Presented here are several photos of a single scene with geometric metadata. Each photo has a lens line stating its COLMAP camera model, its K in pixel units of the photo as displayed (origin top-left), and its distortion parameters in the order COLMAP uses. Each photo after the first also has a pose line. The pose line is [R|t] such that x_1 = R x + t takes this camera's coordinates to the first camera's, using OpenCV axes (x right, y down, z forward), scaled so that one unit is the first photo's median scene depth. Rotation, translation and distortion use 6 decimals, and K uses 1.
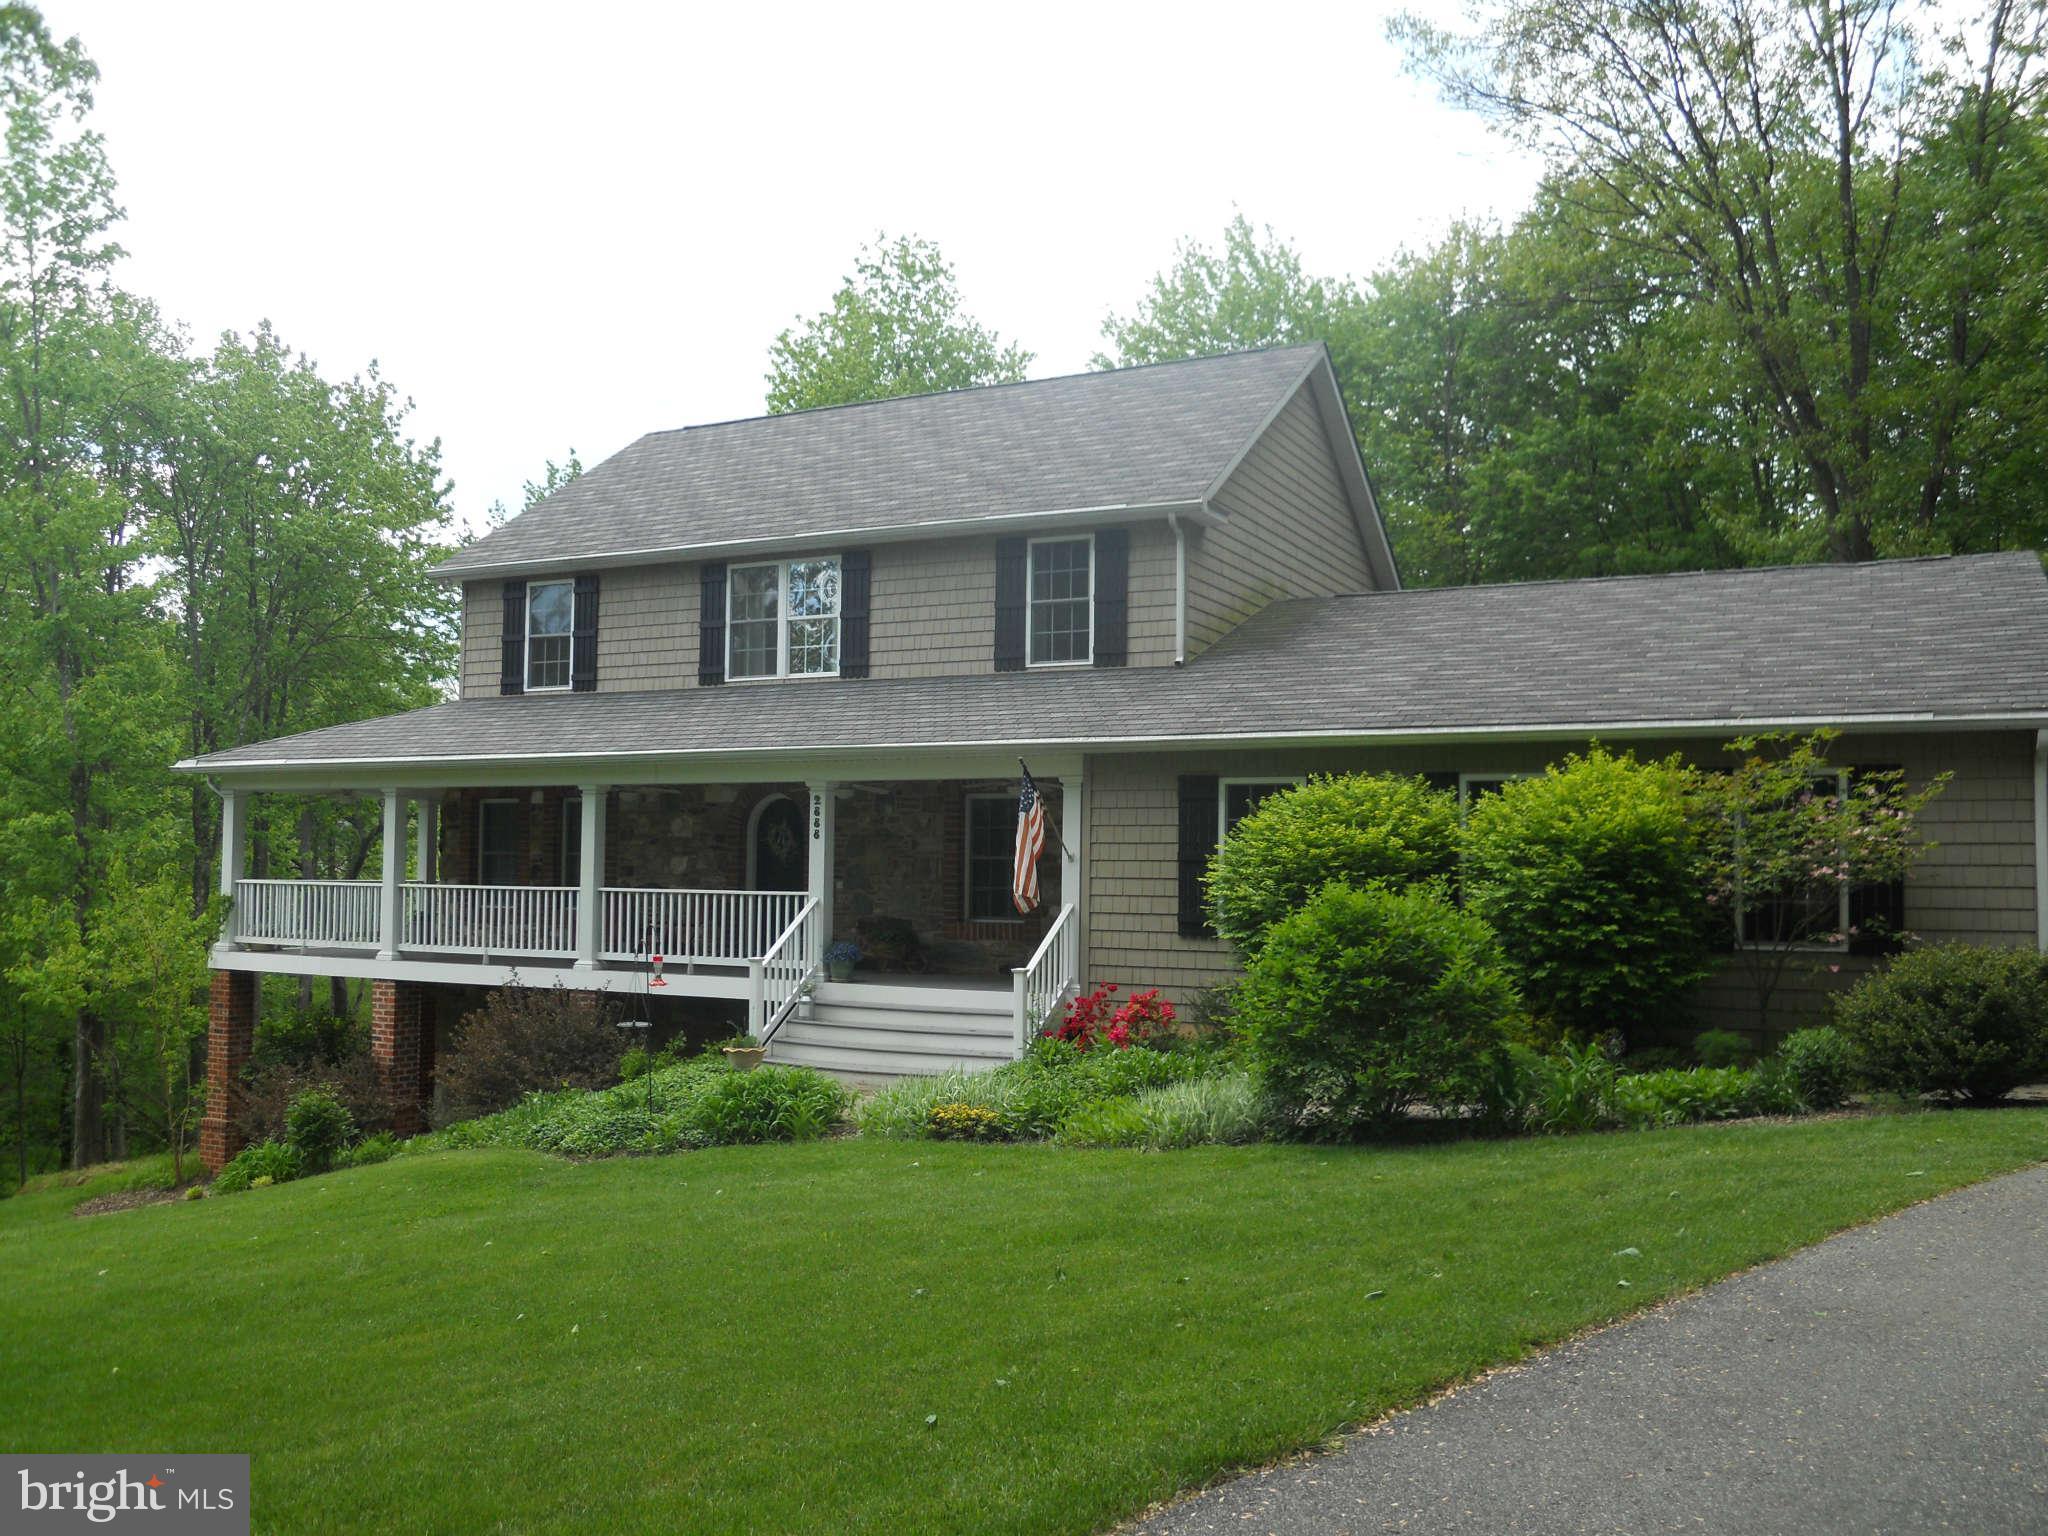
lens RADIAL K [[1668.6, 0, 1024.0], [0, 1668.6, 768.0], [0, 0, 1]] dist [-0.005456, -0.000780]
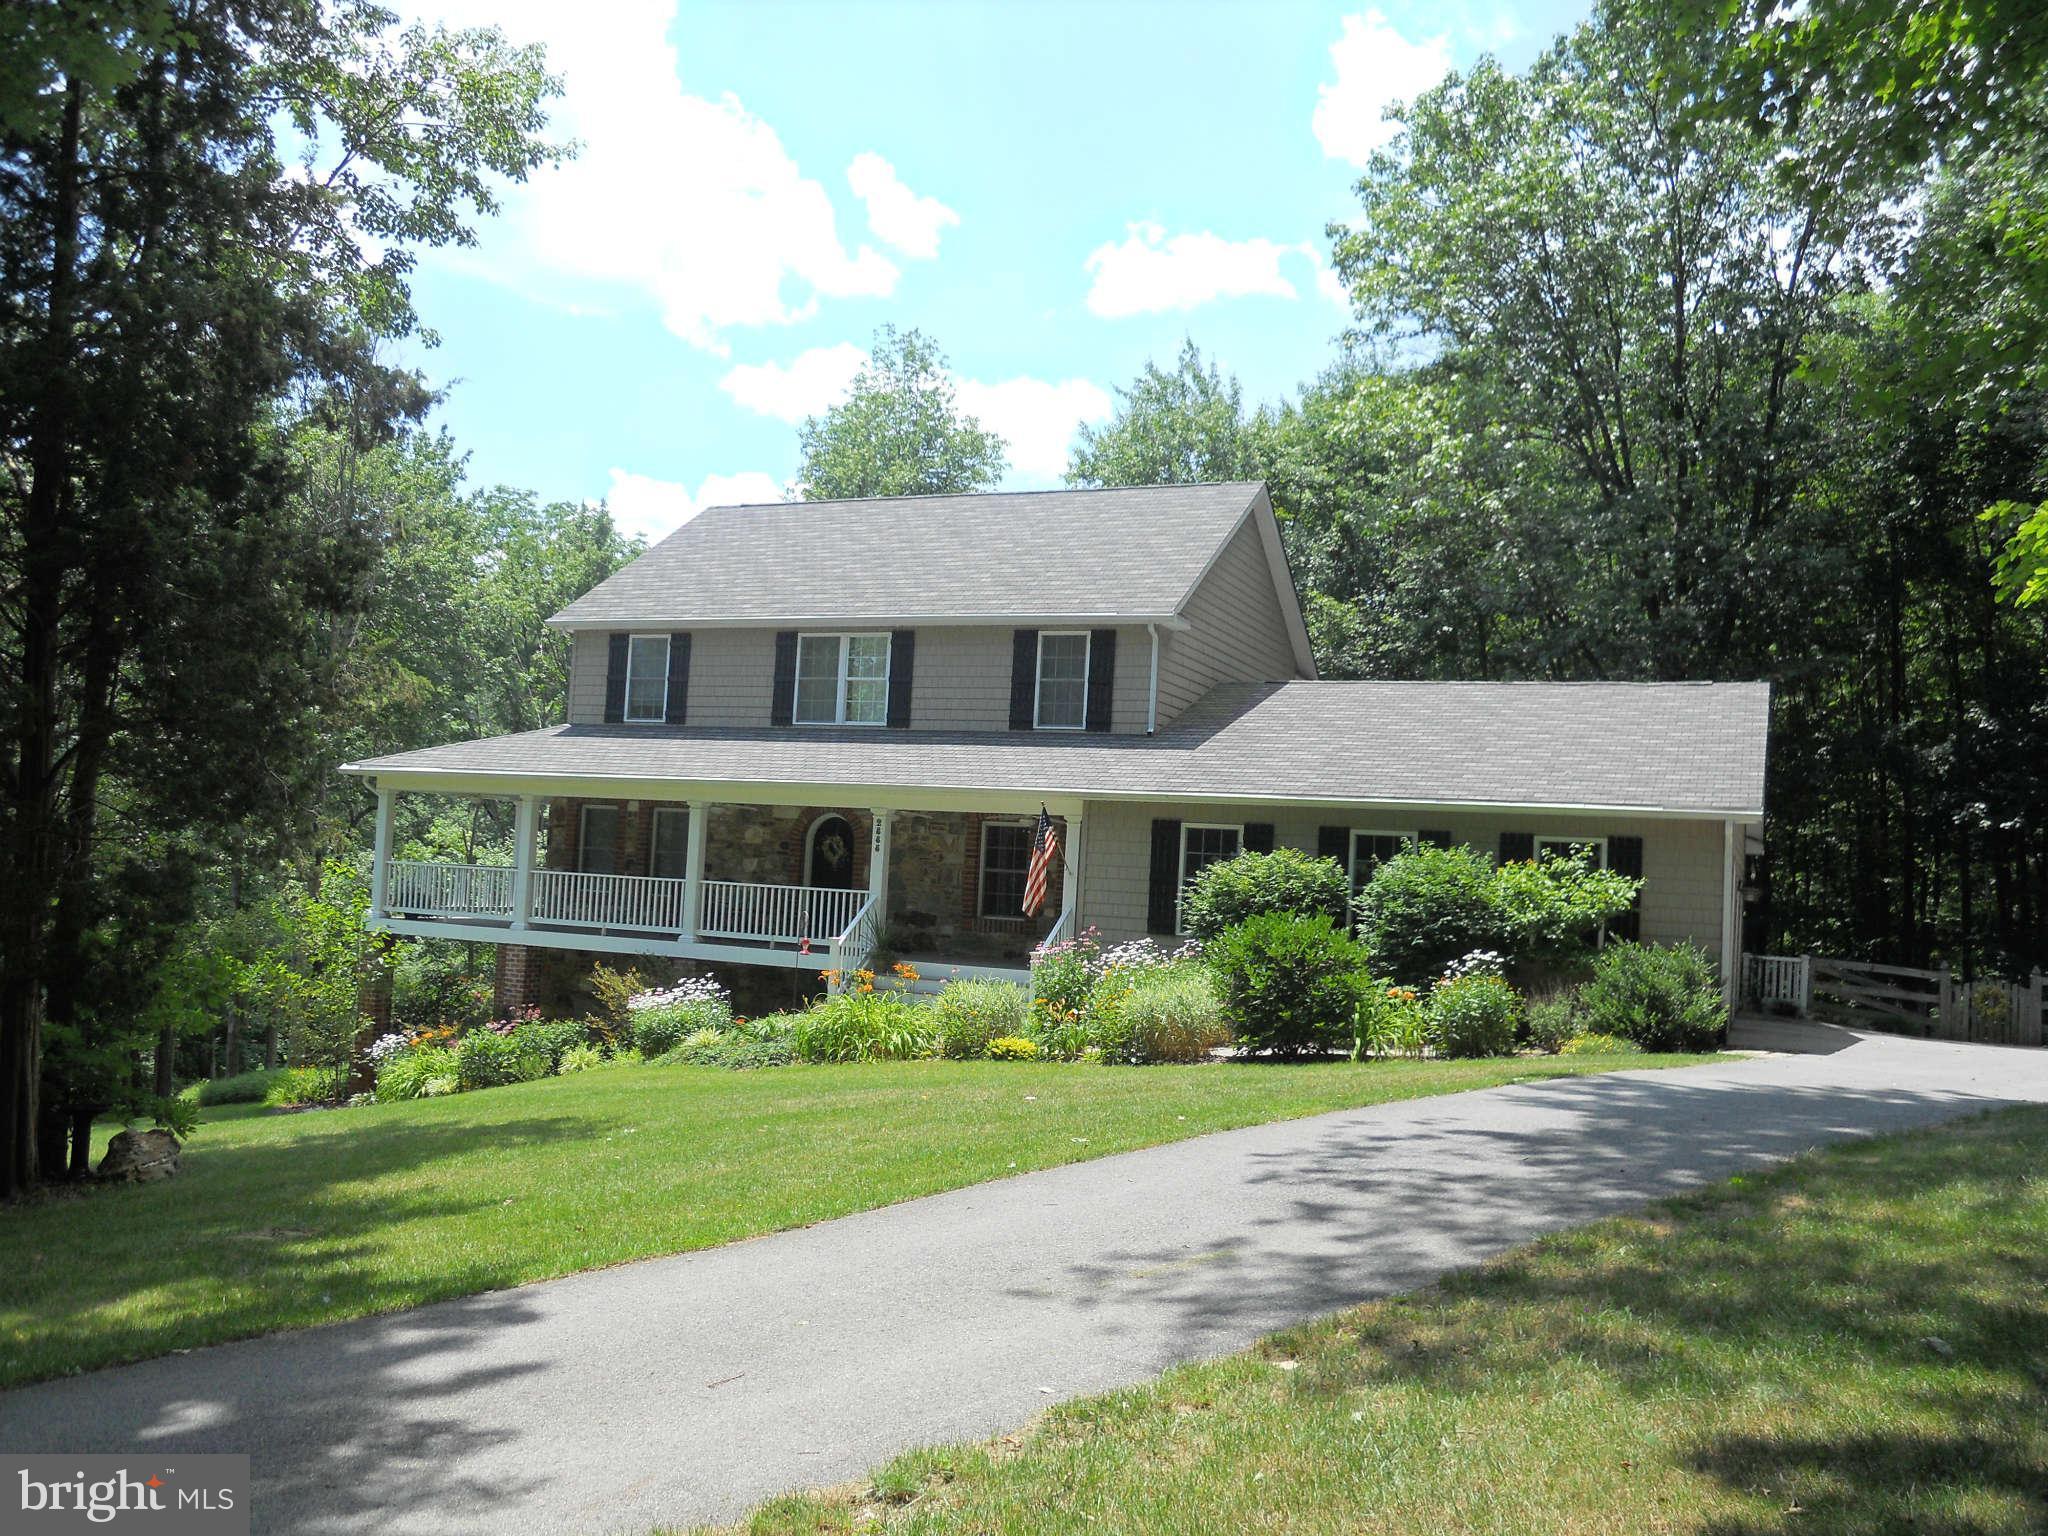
lens RADIAL K [[1668.6, 0, 1024.0], [0, 1668.6, 768.0], [0, 0, 1]] dist [-0.005456, -0.000780]
pose [[0.996649, 0.045852, 0.067736, -0.092116], [-0.046071, 0.998937, 0.001669, -0.029901], [-0.067588, -0.004784, 0.997702, -0.317486]]
